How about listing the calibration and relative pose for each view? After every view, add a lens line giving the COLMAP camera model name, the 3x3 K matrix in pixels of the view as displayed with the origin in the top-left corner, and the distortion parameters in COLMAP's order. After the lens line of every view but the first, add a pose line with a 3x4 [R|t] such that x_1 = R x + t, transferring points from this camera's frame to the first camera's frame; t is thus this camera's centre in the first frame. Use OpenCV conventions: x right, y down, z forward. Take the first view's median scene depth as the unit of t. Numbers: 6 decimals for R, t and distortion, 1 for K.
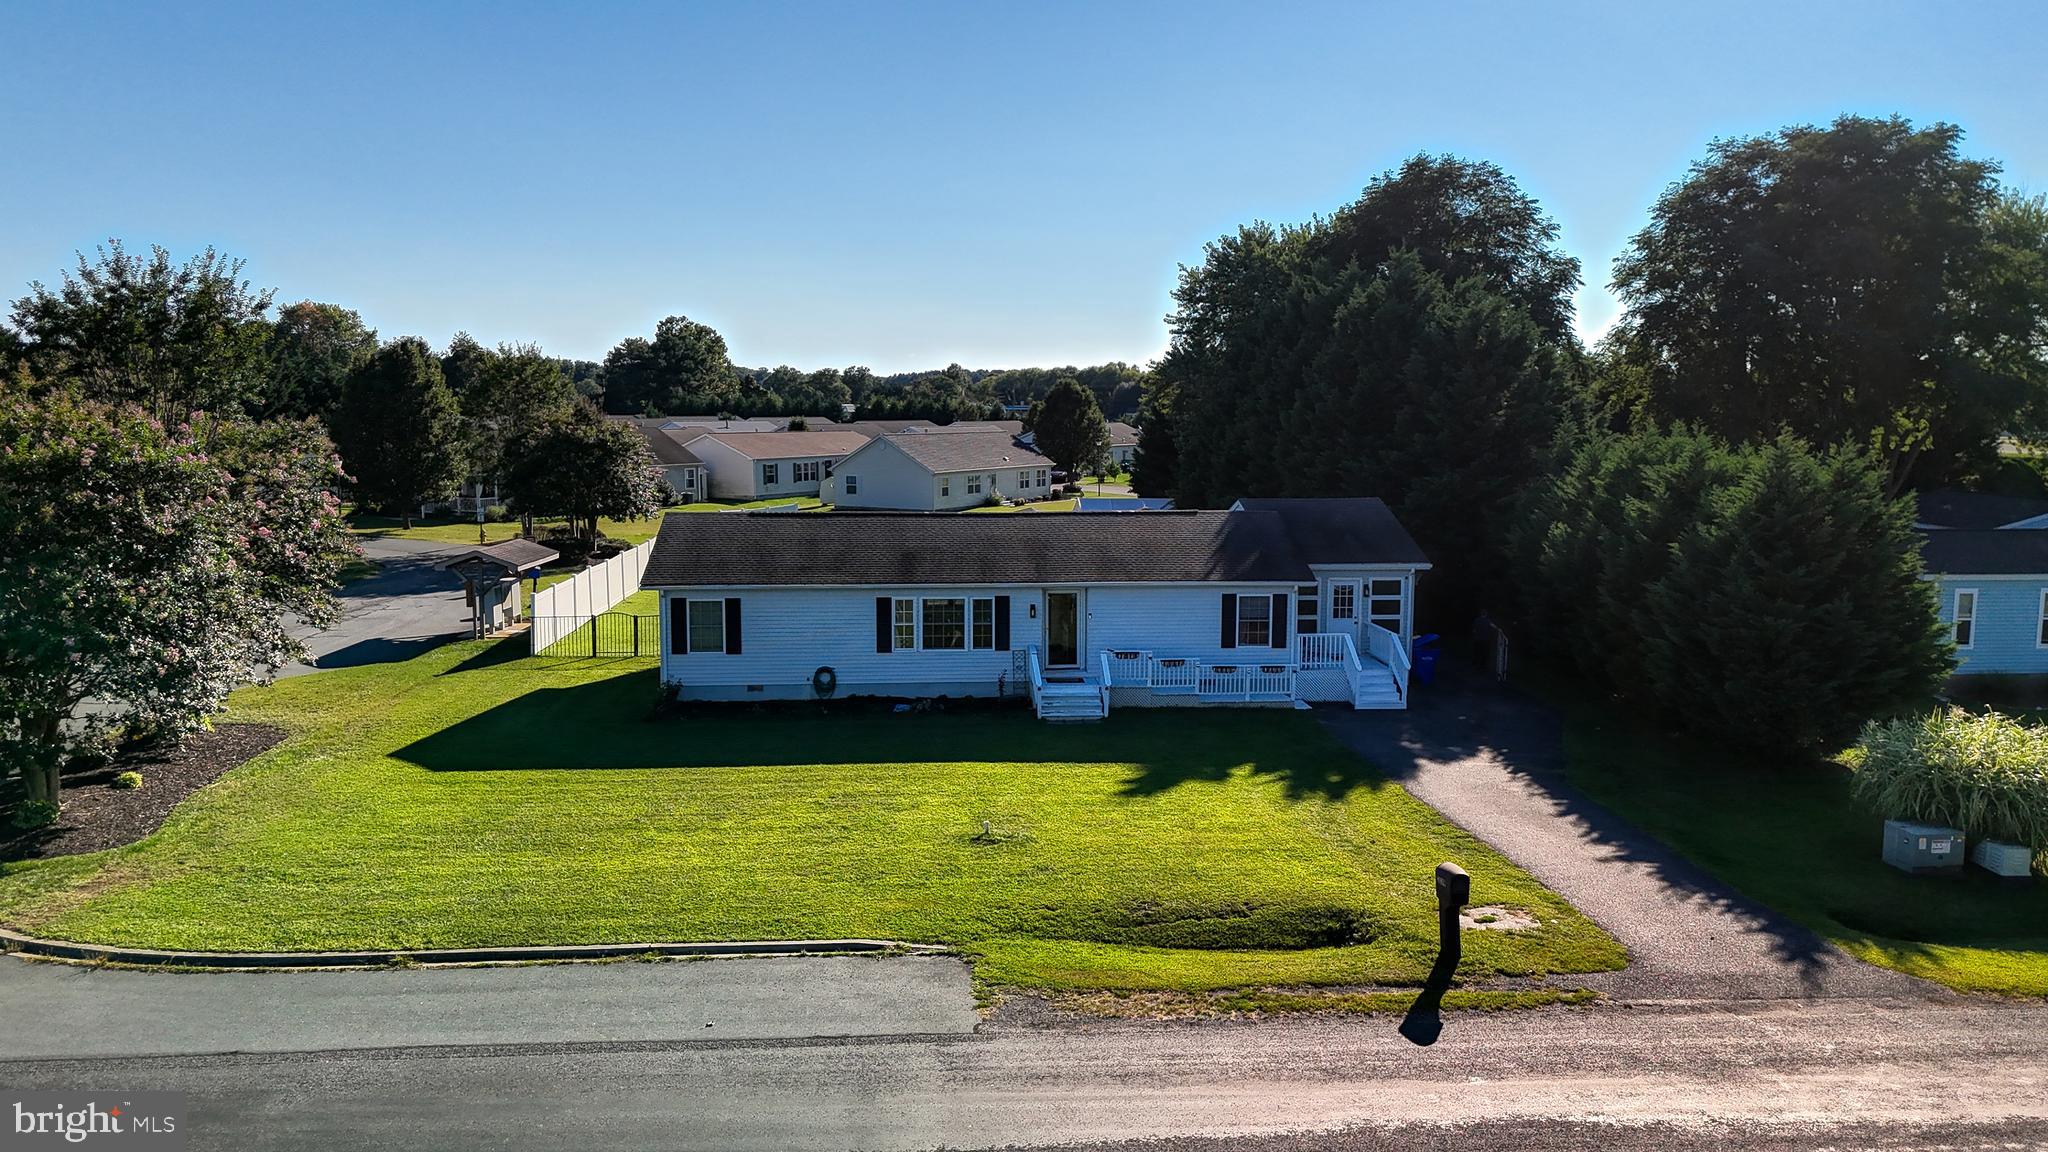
lens RADIAL K [[1495.3, 0, 1022.1], [0, 1495.3, 566.9], [0, 0, 1]] dist [0.149455, -0.247579]
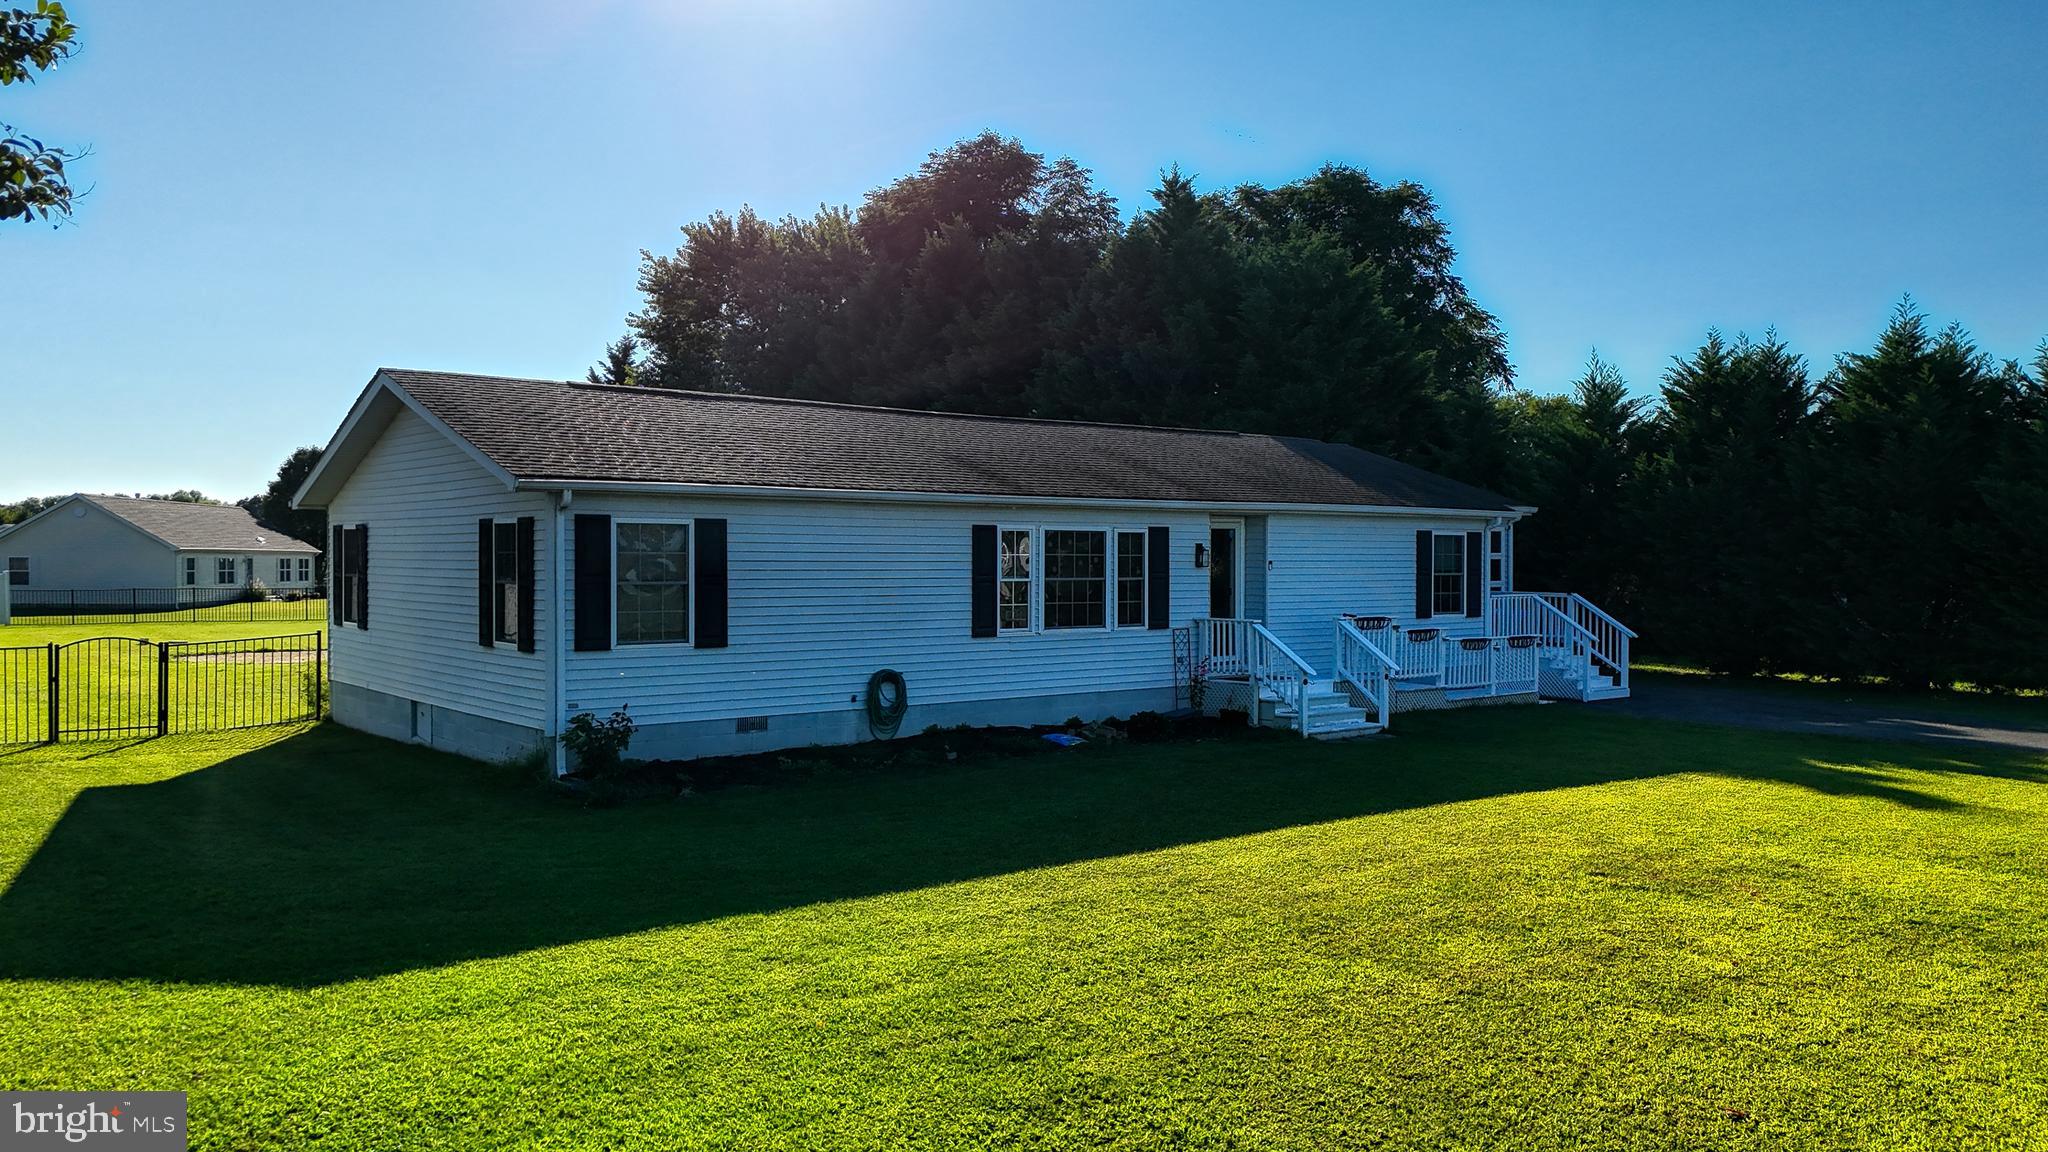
lens RADIAL K [[1495.3, 0, 1022.1], [0, 1495.3, 566.9], [0, 0, 1]] dist [0.149455, -0.247579]
pose [[0.827165, -0.005212, 0.561934, -0.358101], [0.063413, 0.994436, -0.084120, 0.076211], [-0.558369, 0.105215, 0.822893, 0.581333]]
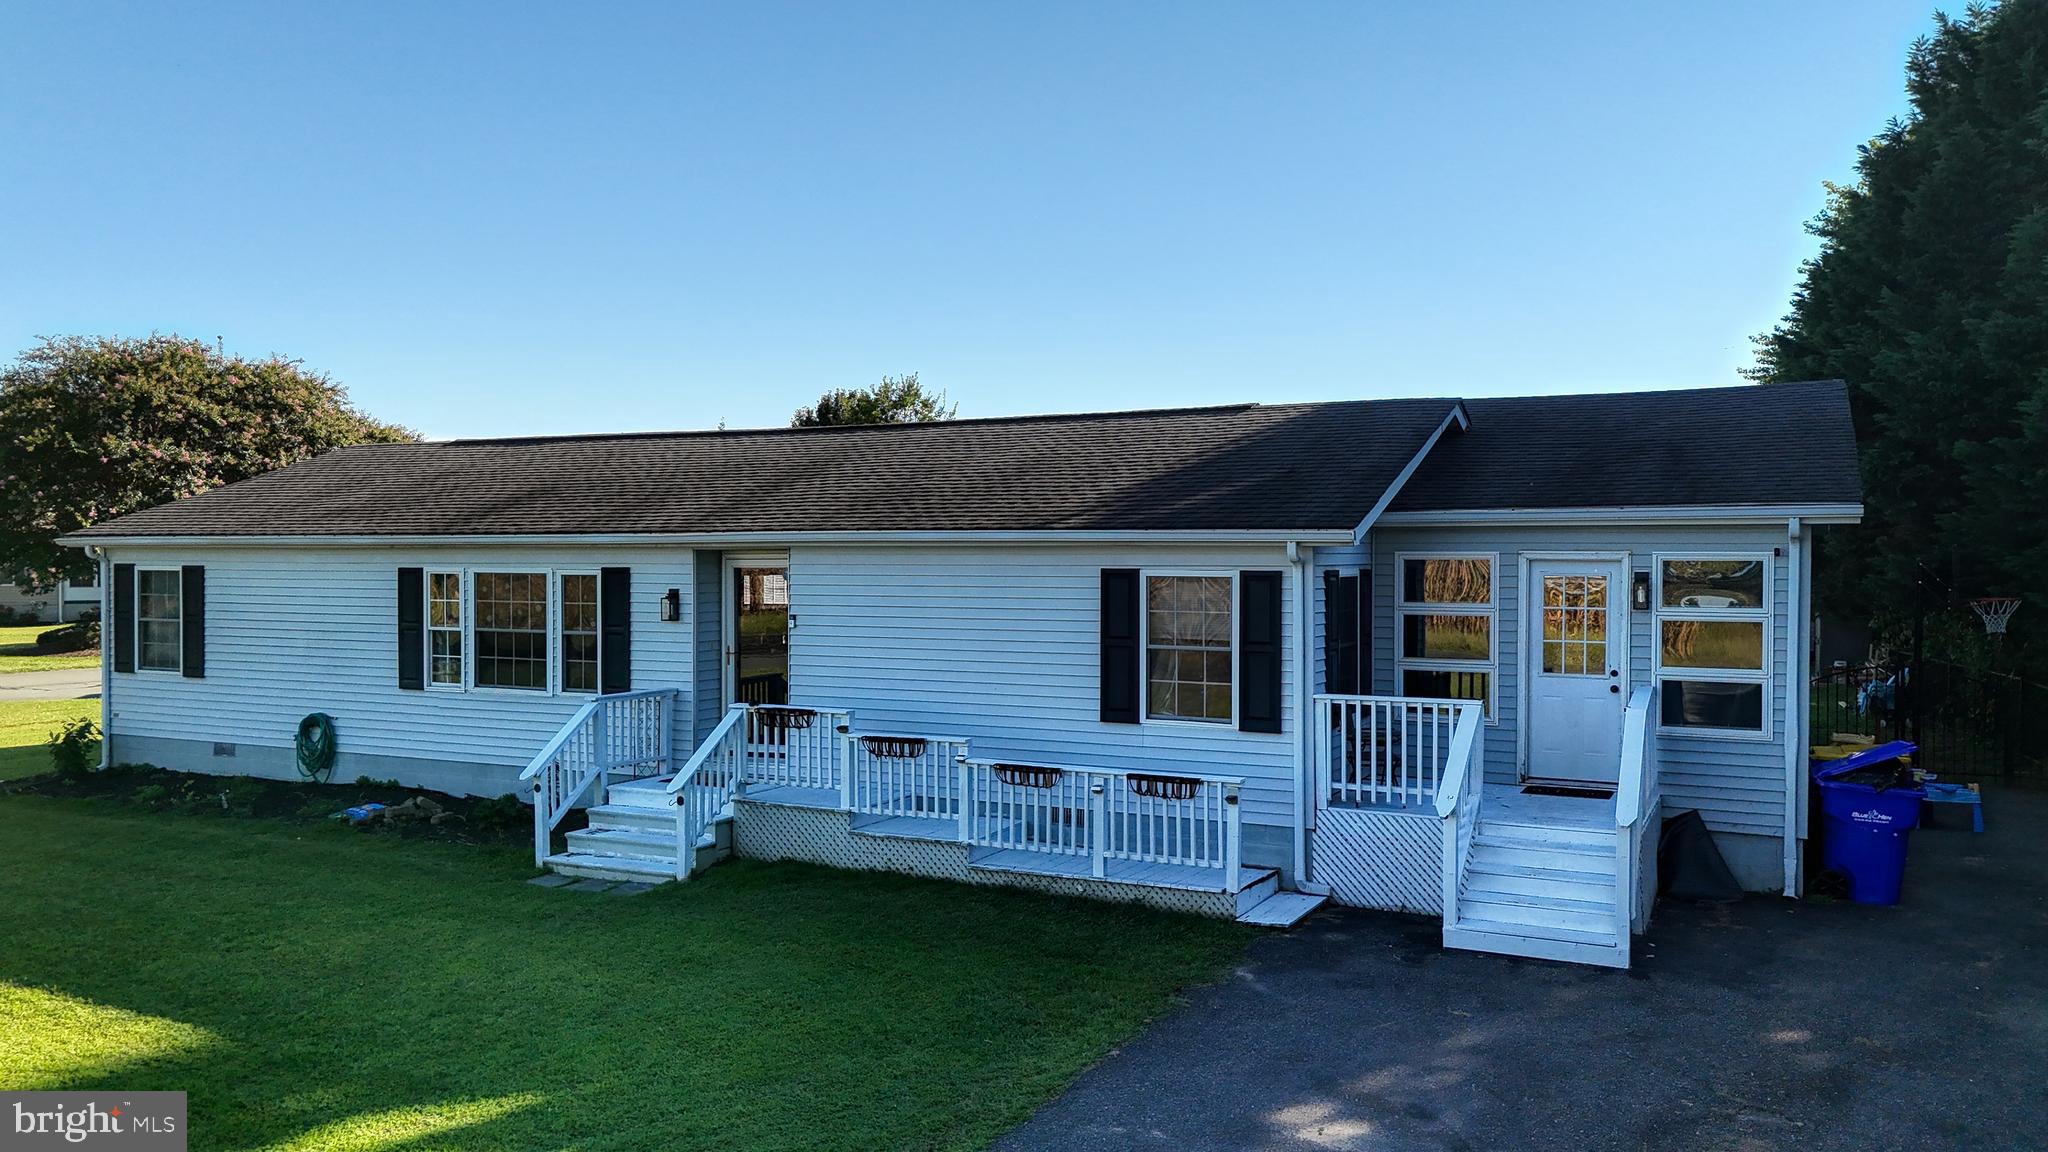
lens RADIAL K [[1495.3, 0, 1022.1], [0, 1495.3, 566.9], [0, 0, 1]] dist [0.149455, -0.247579]
pose [[0.862024, 0.003625, -0.506854, 0.300778], [-0.051162, 0.995490, -0.079892, 0.047419], [0.504278, 0.094801, 0.858322, 0.690184]]
